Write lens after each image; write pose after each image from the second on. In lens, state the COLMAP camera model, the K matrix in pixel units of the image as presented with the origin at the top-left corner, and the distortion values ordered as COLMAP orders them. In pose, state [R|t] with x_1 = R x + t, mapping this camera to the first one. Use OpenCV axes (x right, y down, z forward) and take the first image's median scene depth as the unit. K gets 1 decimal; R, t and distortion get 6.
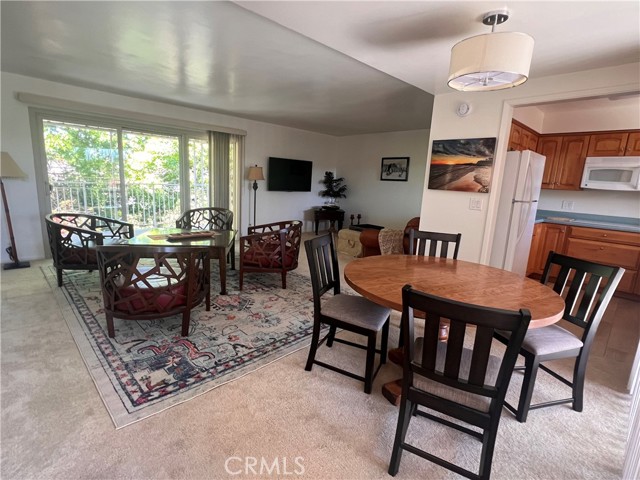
lens RADIAL K [[315.4, 0, 320.5], [0, 315.4, 238.1], [0, 0, 1]] dist [-0.004056, 0.000368]
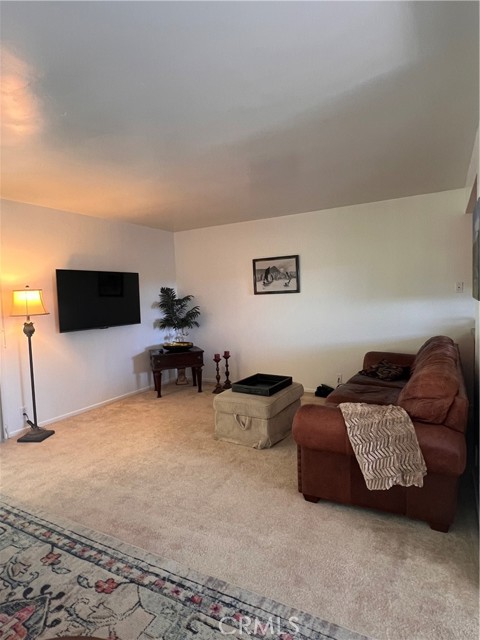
lens RADIAL K [[364.6, 0, 238.6], [0, 364.6, 318.8], [0, 0, 1]] dist [-0.009386, -0.001506]
pose [[0.957769, -0.100629, 0.269356, -0.042353], [0.131108, 0.986550, -0.097623, -0.072783], [-0.255909, 0.128815, 0.958080, 0.337150]]
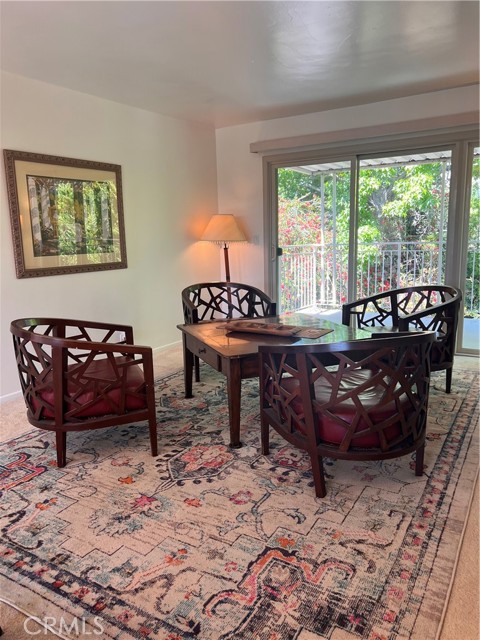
lens RADIAL K [[484.7, 0, 240.1], [0, 484.7, 322.7], [0, 0, 1]] dist [0.034848, -0.001971]
pose [[0.214833, 0.127274, -0.968322, 0.229213], [-0.130879, 0.986281, 0.100598, -0.055699], [0.967842, 0.105121, 0.228543, 0.392693]]
